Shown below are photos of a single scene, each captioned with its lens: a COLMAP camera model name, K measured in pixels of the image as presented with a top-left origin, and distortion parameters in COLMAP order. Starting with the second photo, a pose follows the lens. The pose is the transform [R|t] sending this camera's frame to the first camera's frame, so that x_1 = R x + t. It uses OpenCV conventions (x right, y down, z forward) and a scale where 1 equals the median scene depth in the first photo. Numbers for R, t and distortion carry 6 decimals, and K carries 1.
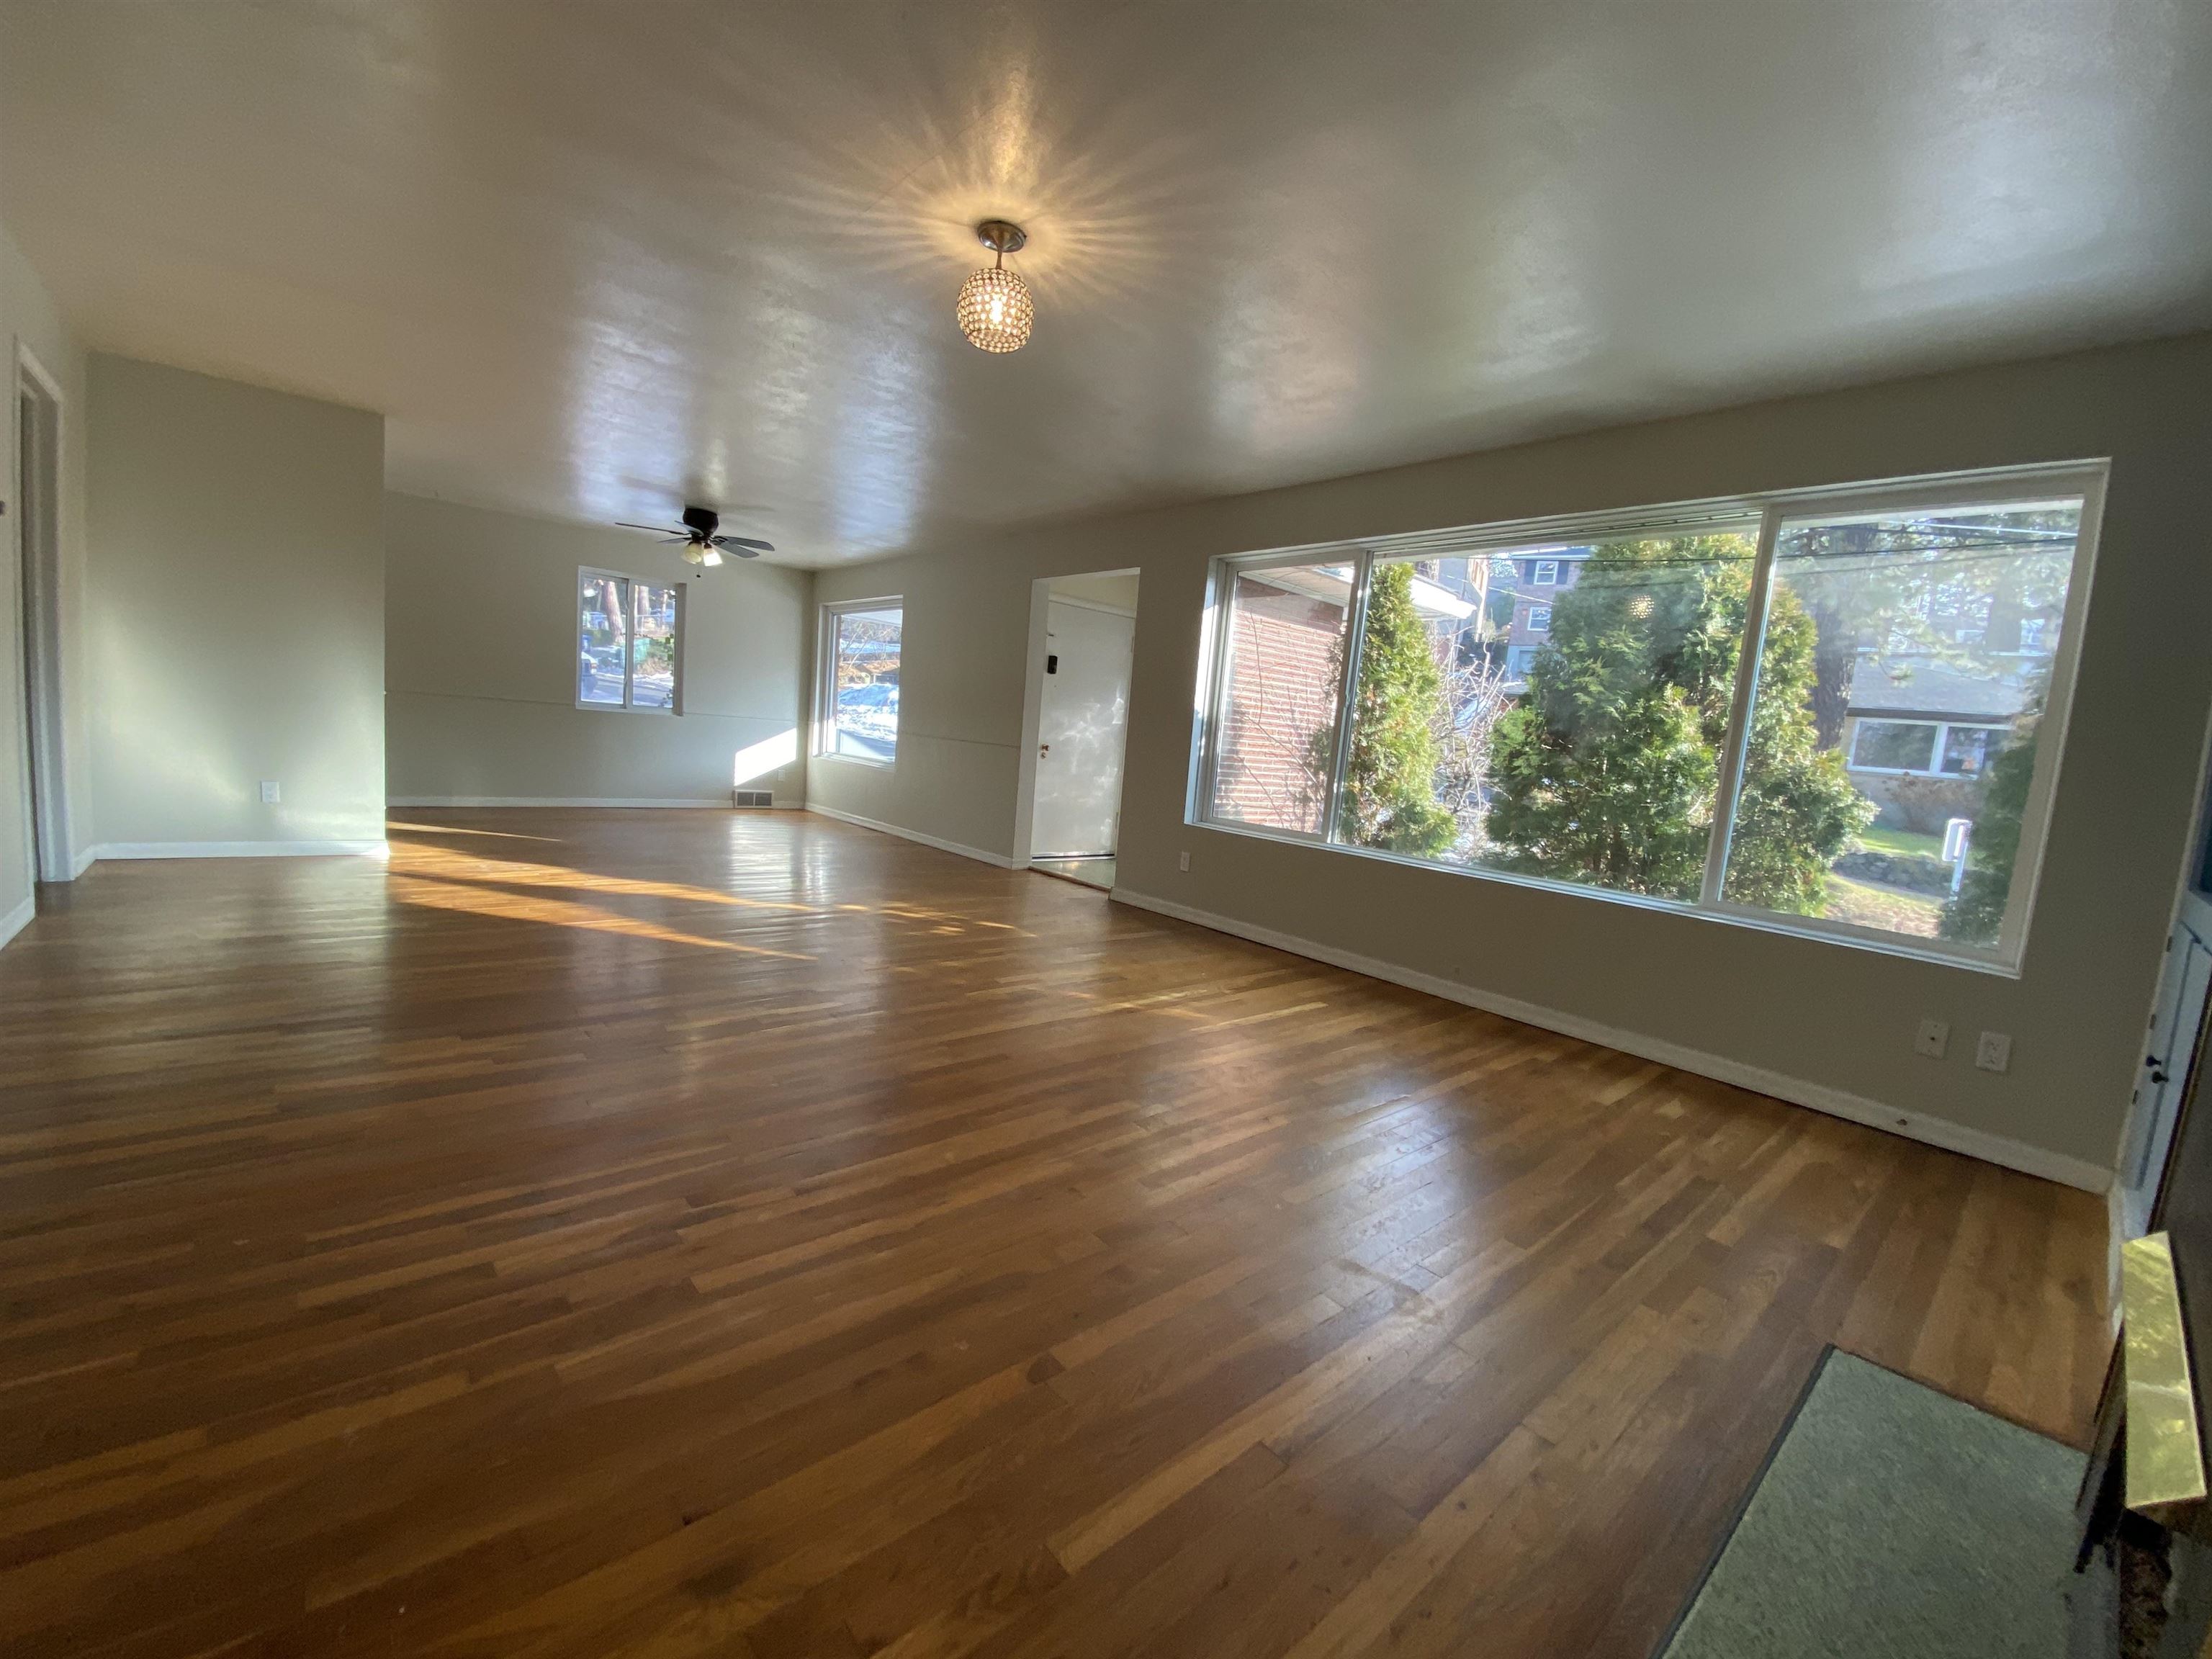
lens RADIAL K [[905.0, 0, 1106.0], [0, 905.0, 829.5], [0, 0, 1]] dist [0.038280, -0.021998]
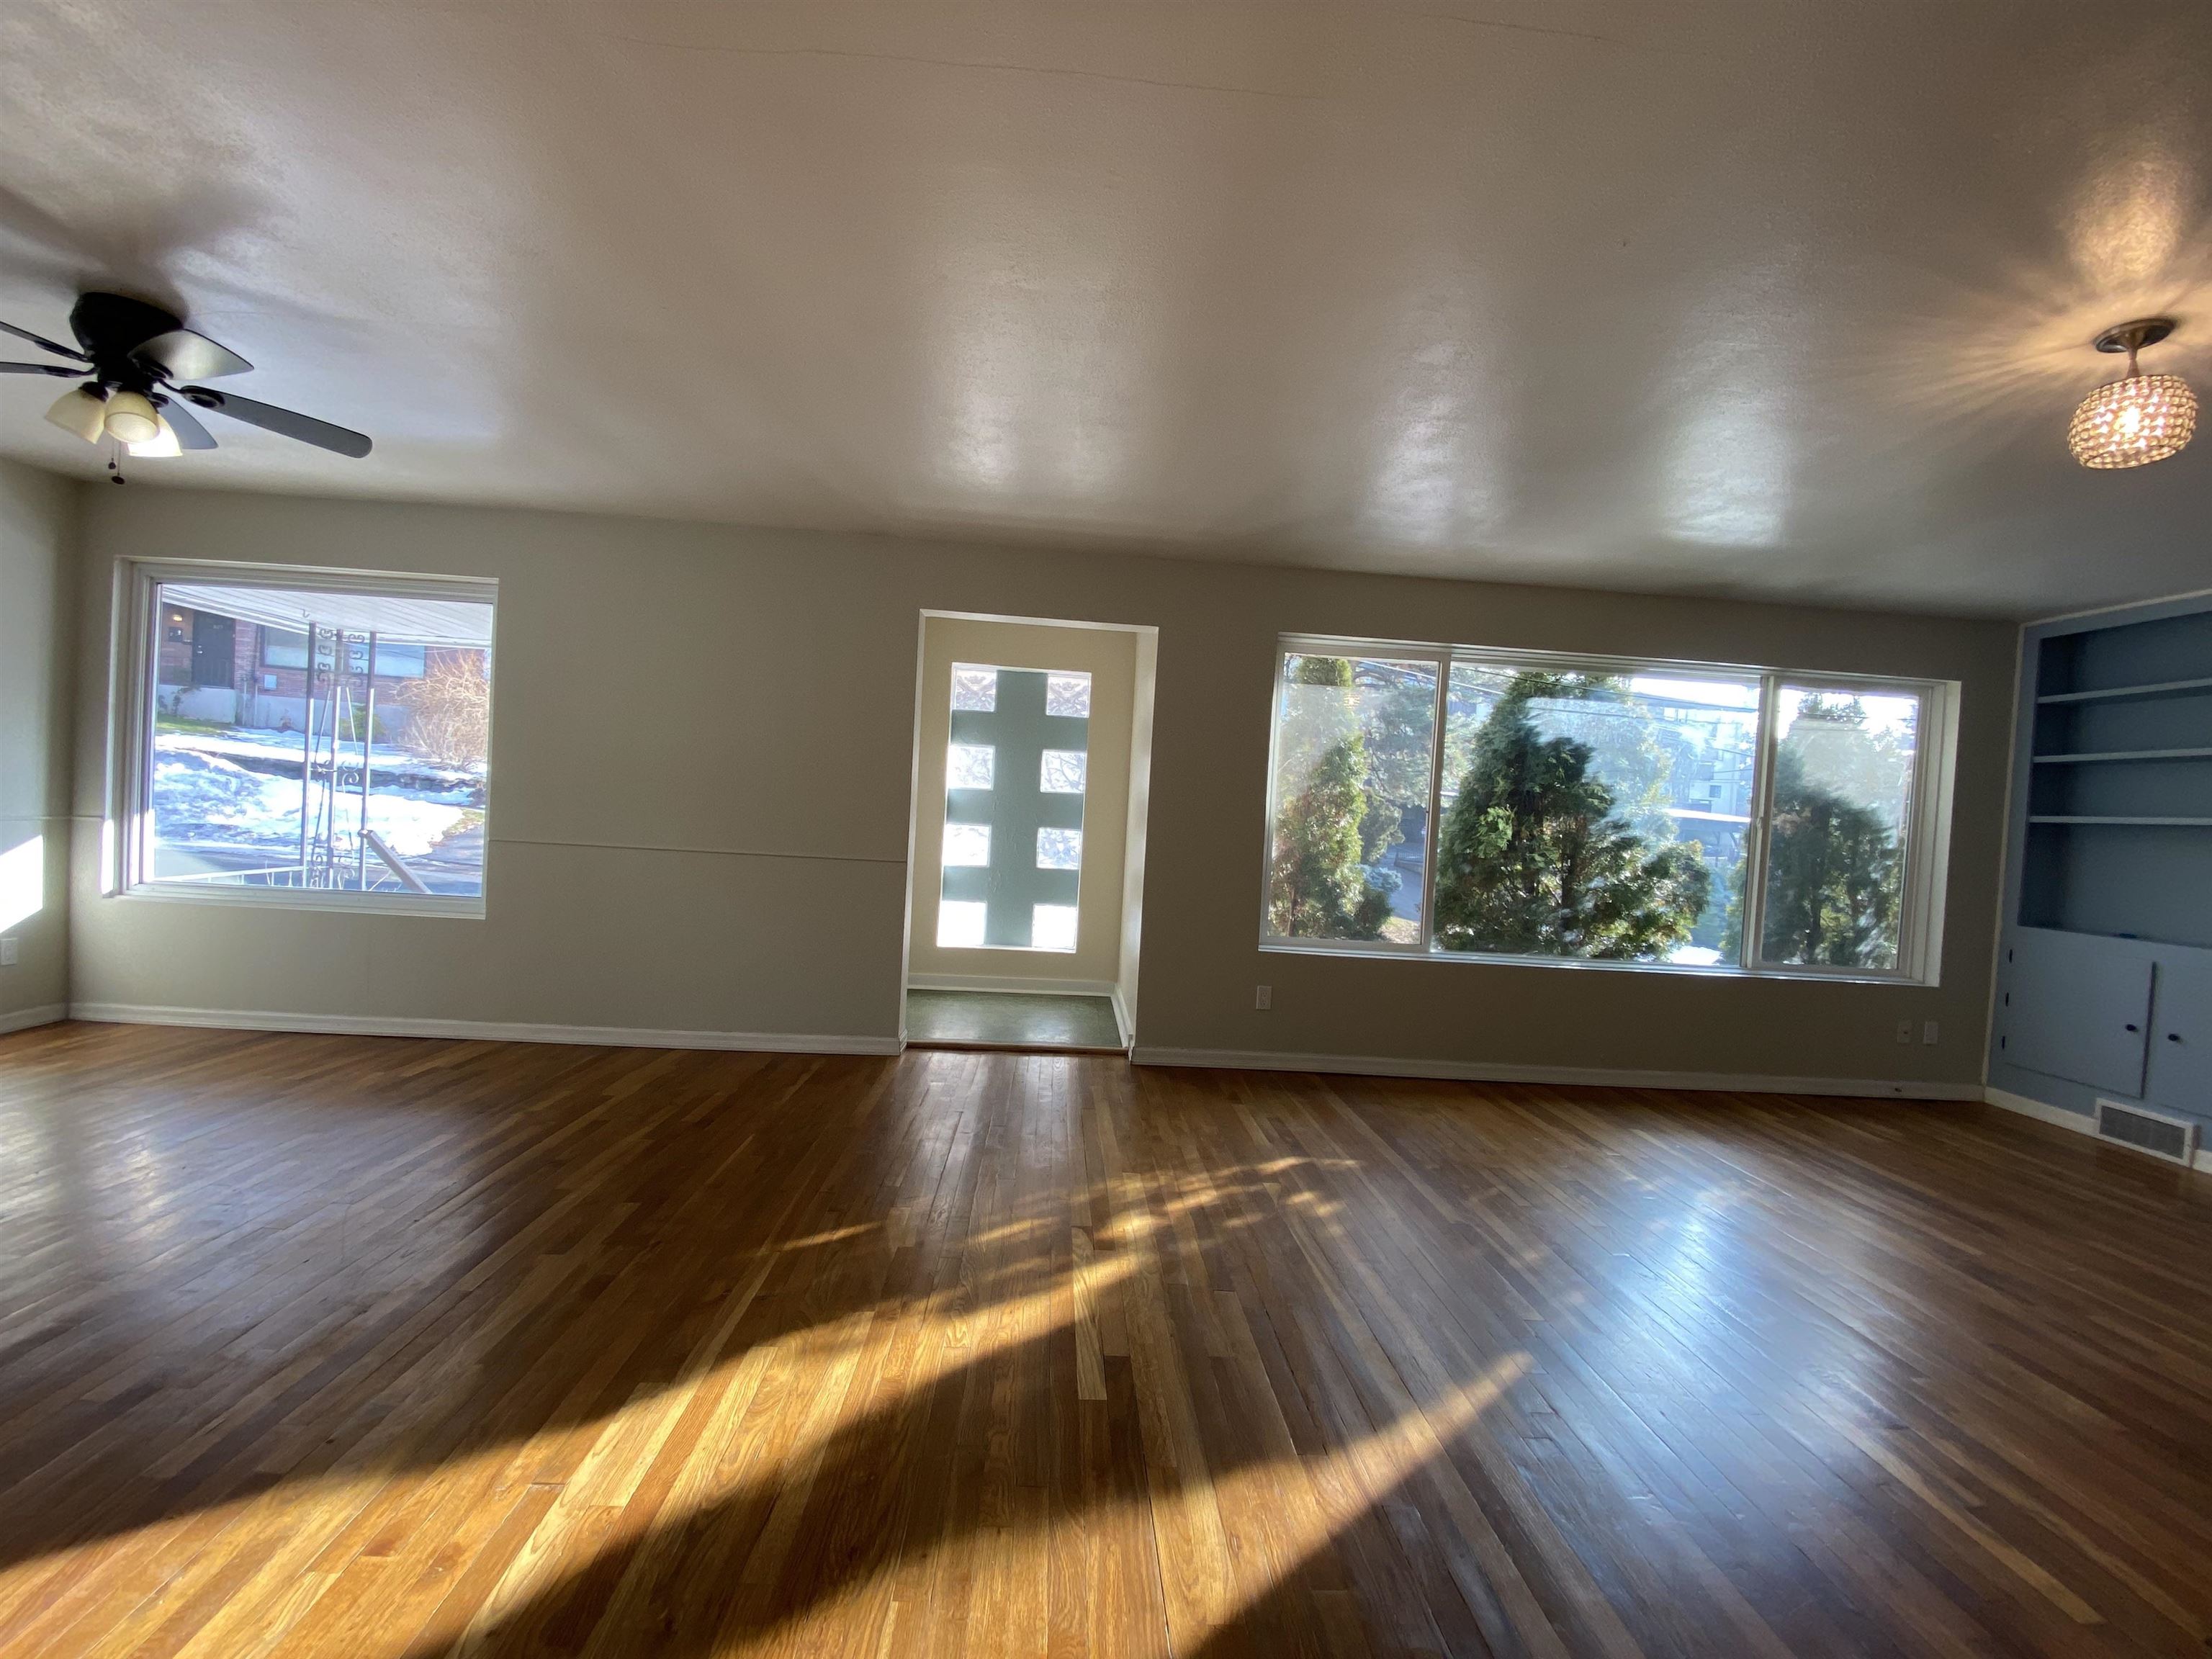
lens RADIAL K [[905.0, 0, 1106.0], [0, 905.0, 829.5], [0, 0, 1]] dist [0.038280, -0.021998]
pose [[0.614818, -0.067012, 0.785817, -0.600744], [0.081804, 0.996428, 0.020969, -0.135967], [-0.784415, 0.051391, 0.618104, 0.575152]]
